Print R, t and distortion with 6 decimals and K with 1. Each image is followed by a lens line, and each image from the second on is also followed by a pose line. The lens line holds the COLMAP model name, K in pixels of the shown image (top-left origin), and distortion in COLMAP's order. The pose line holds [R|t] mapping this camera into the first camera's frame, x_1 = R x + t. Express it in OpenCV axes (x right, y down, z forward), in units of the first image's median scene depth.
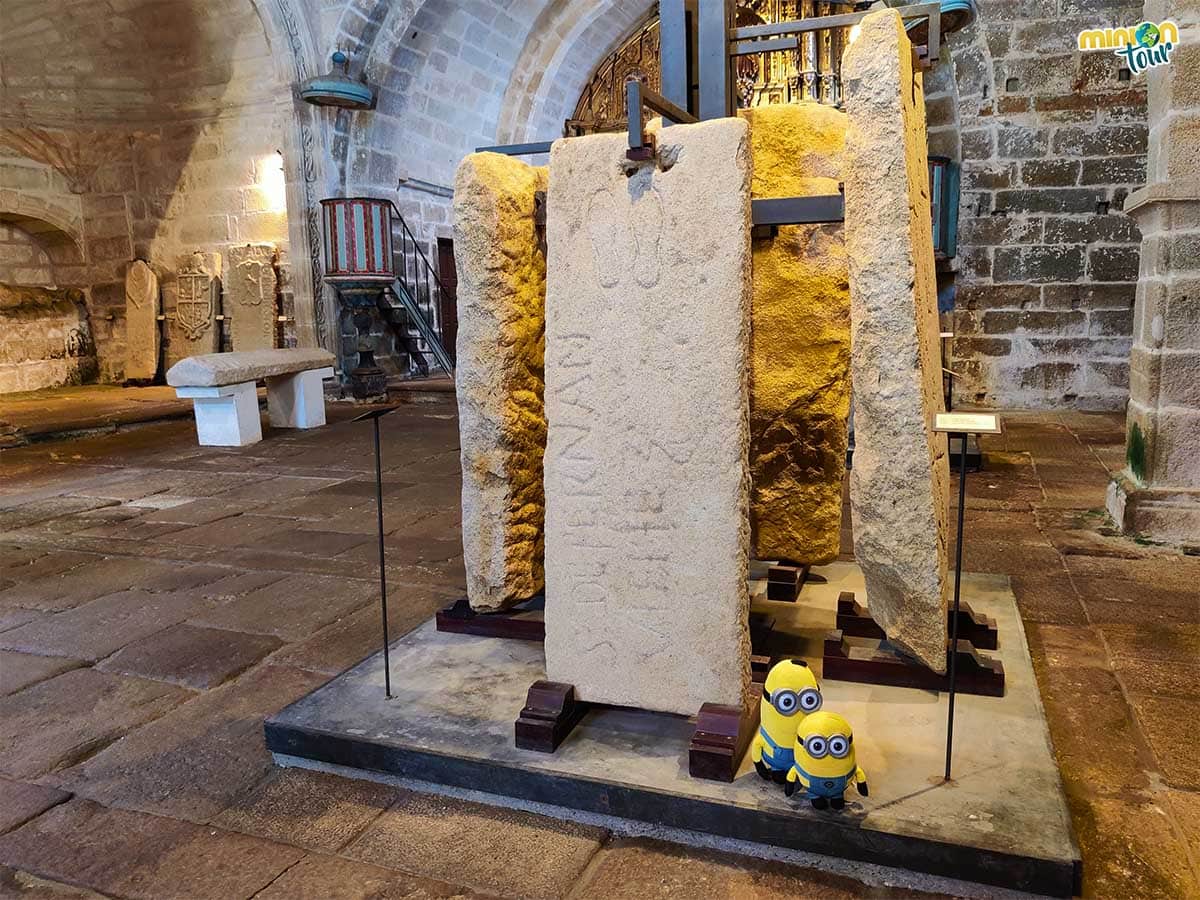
lens RADIAL K [[911.0, 0, 600.0], [0, 911.0, 450.0], [0, 0, 1]] dist [-0.008578, -0.006610]
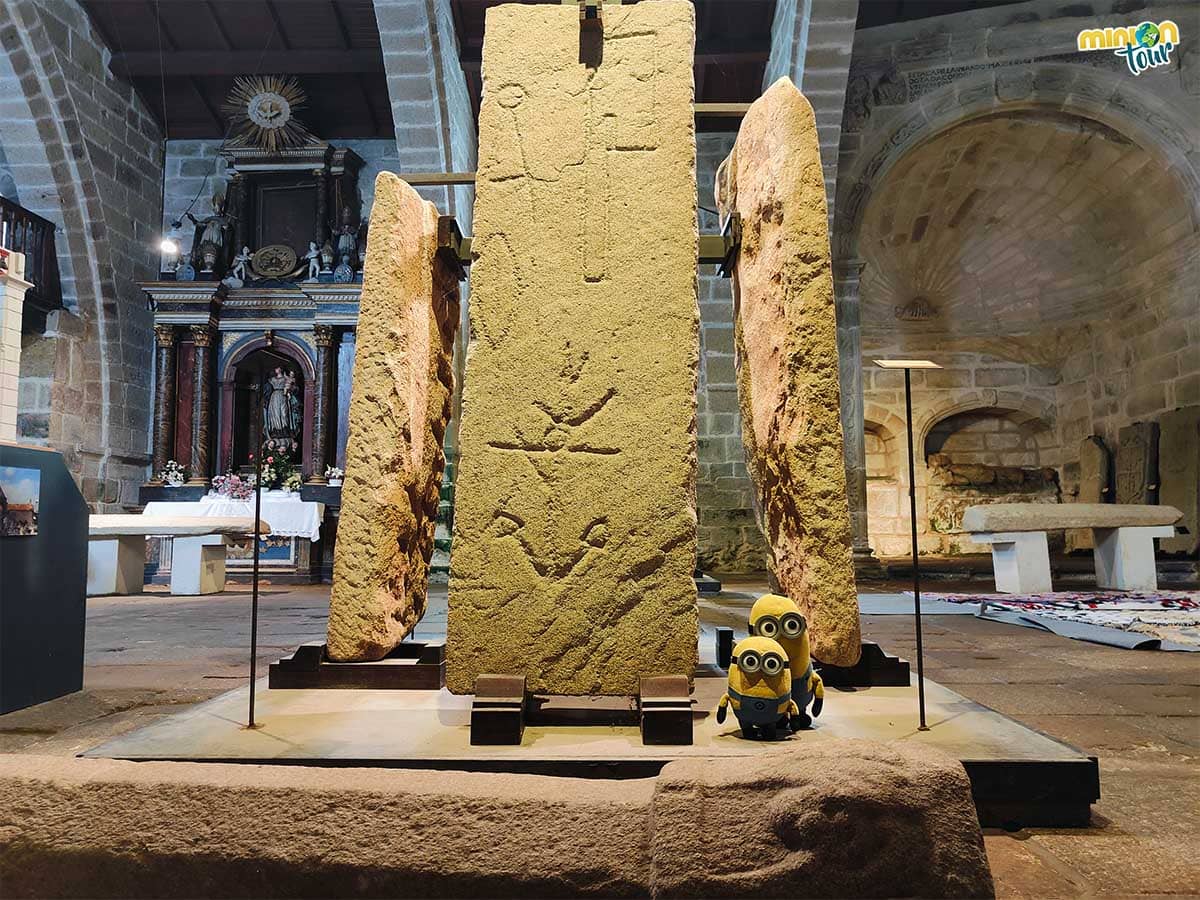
lens RADIAL K [[826.3, 0, 596.7], [0, 826.3, 451.5], [0, 0, 1]] dist [0.008800, -0.005186]
pose [[0.319942, -0.072780, -0.944638, 0.262363], [-0.154692, 0.979653, -0.127871, 0.023905], [0.934723, 0.187039, 0.302173, 0.209461]]
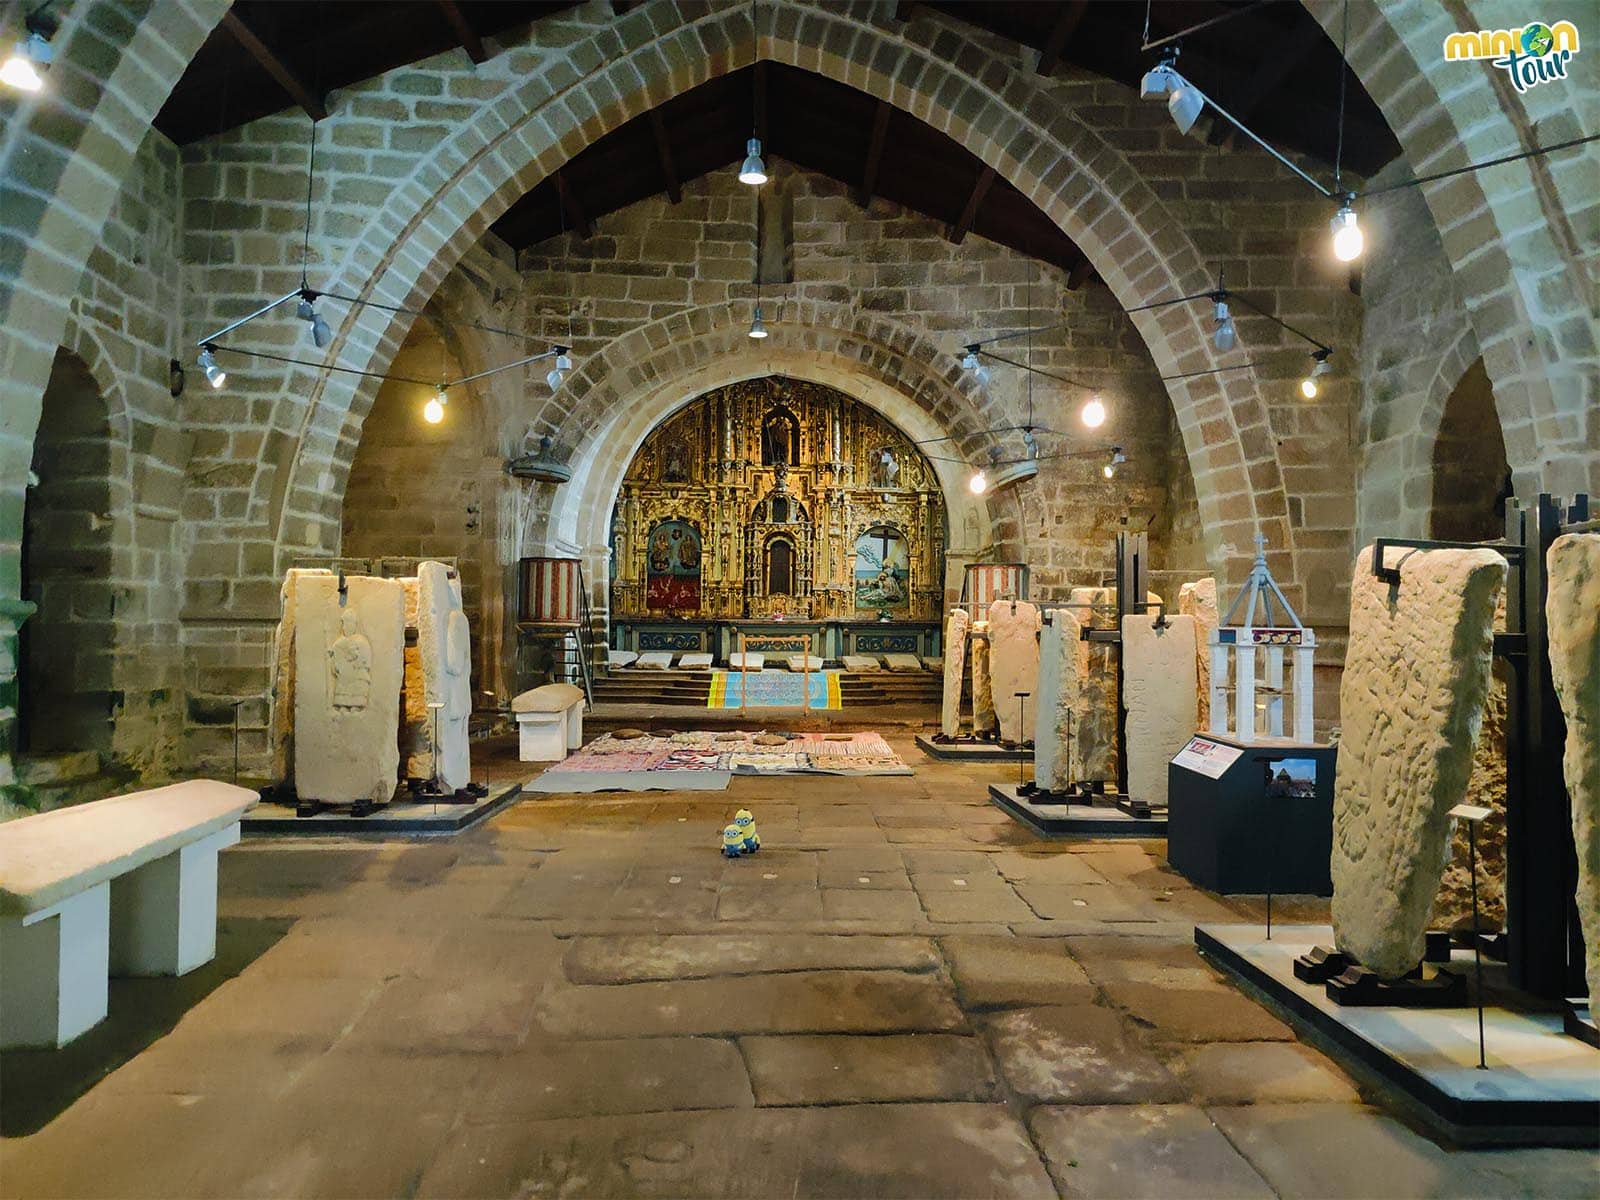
lens RADIAL K [[1097.9, 0, 792.4], [0, 1097.9, 602.3], [0, 0, 1]] dist [0.002003, -0.005614]
pose [[0.931988, 0.043549, 0.359864, -0.494463], [0.026881, 0.981720, -0.188422, 0.056253], [-0.361491, 0.185281, 0.913781, -0.398181]]
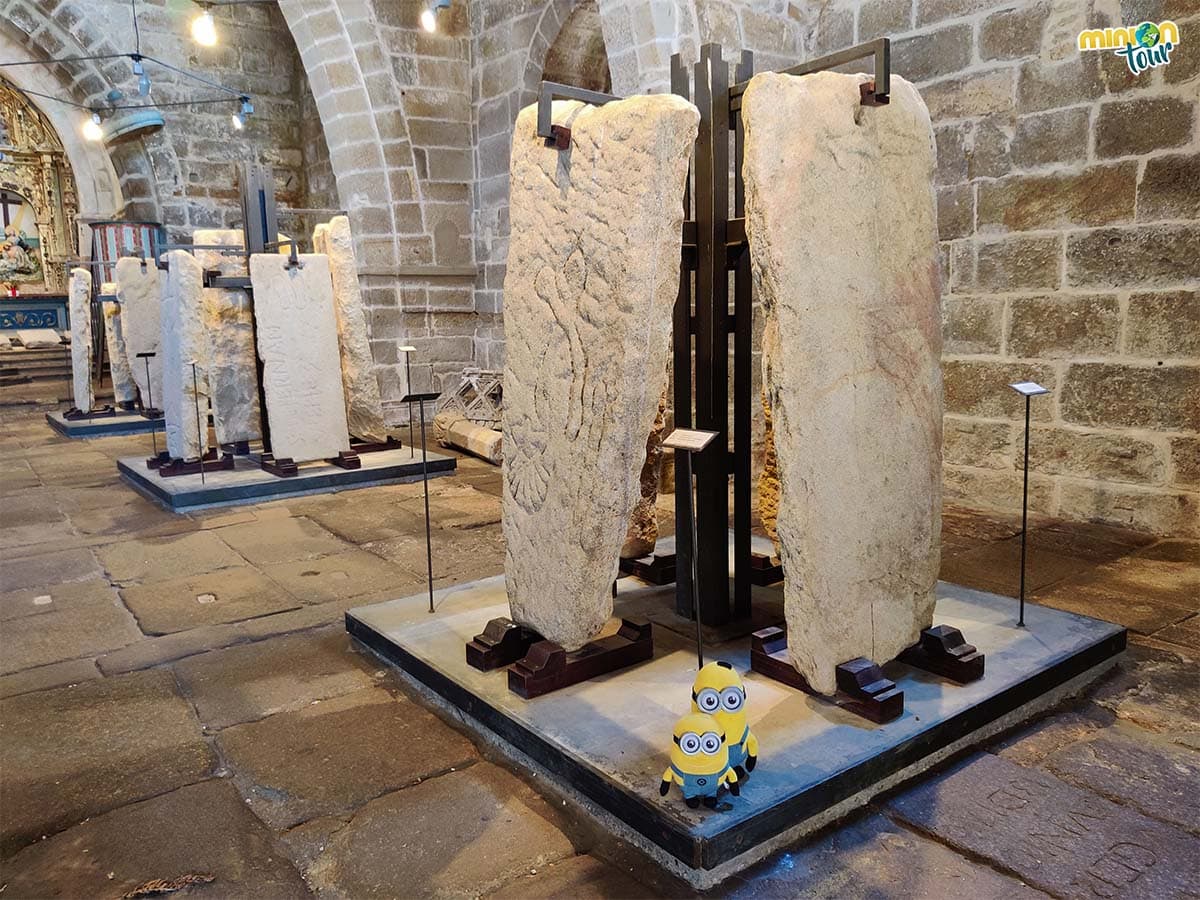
lens RADIAL K [[911.0, 0, 600.0], [0, 911.0, 450.0], [0, 0, 1]] dist [-0.008578, -0.006610]
pose [[0.547346, -0.122644, 0.827871, -0.366732], [0.149612, 0.987608, 0.047392, 0.051682], [-0.823425, 0.097920, 0.558913, -0.261773]]
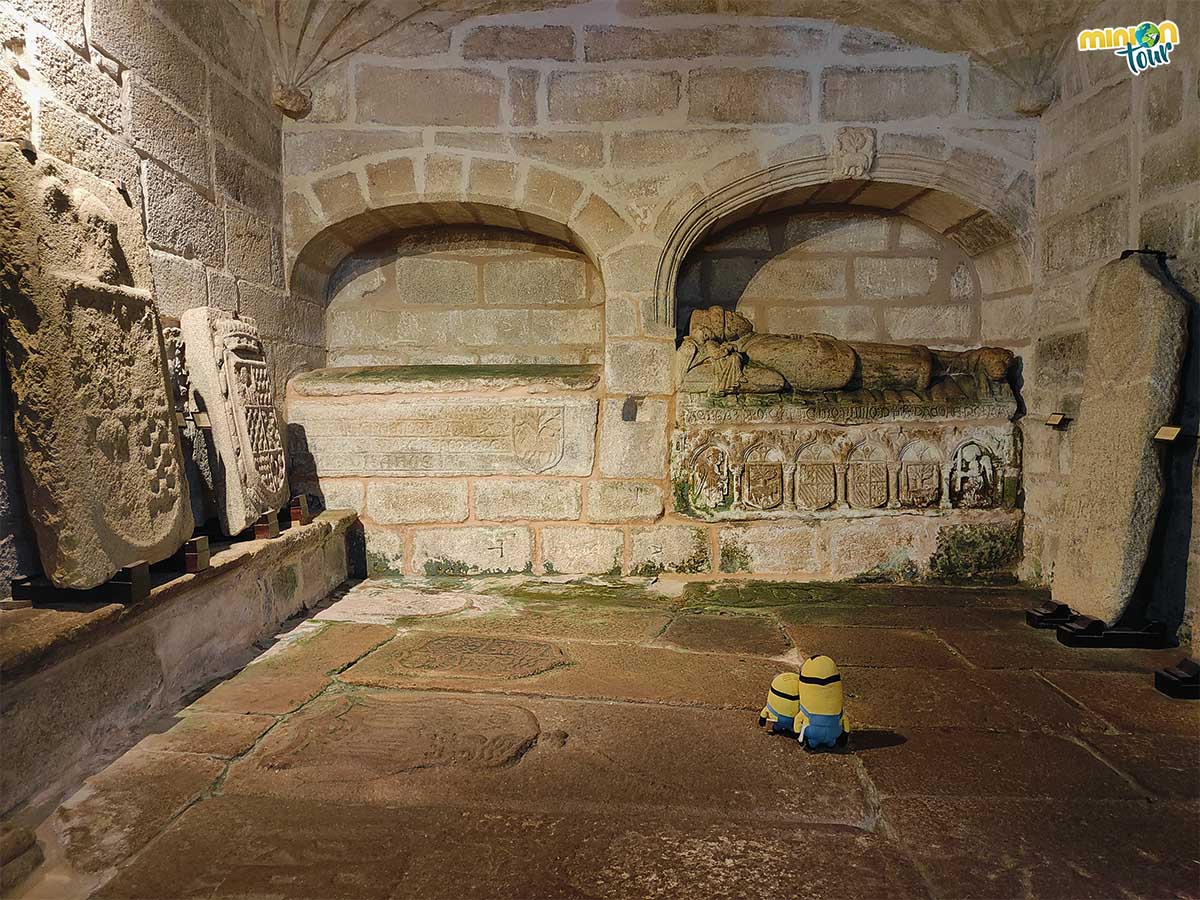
lens RADIAL K [[823.4, 0, 594.3], [0, 823.4, 451.7], [0, 0, 1]] dist [0.002003, -0.005614]
pose [[0.338954, 0.087533, -0.936722, -0.350565], [-0.161868, 0.986241, 0.033588, -0.141335], [0.926773, 0.140241, 0.348459, 0.877581]]
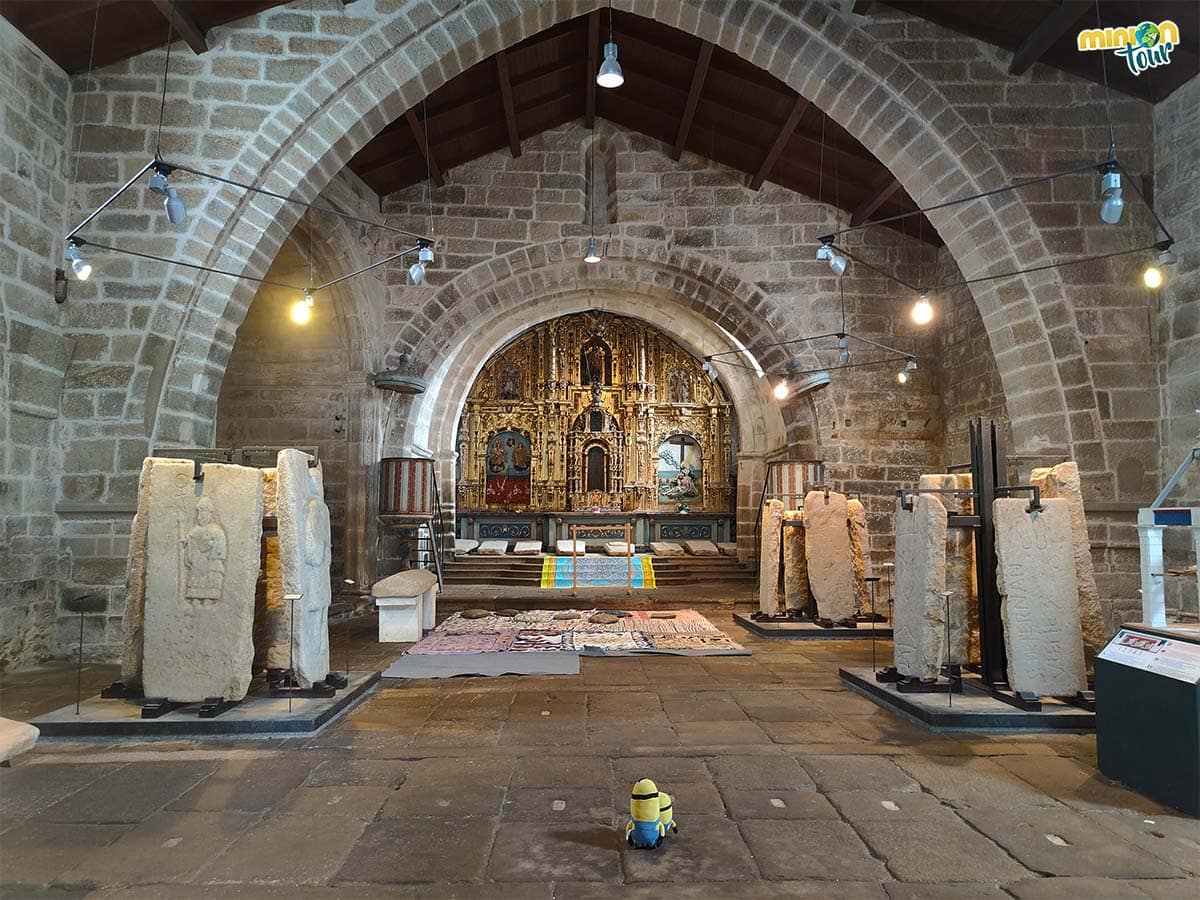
lens RADIAL K [[826.3, 0, 596.7], [0, 826.3, 451.5], [0, 0, 1]] dist [0.008800, -0.005186]
pose [[0.927391, 0.059922, 0.369264, -0.470136], [0.035925, 0.968261, -0.247346, 0.026710], [-0.372366, 0.242652, 0.895803, -0.199272]]
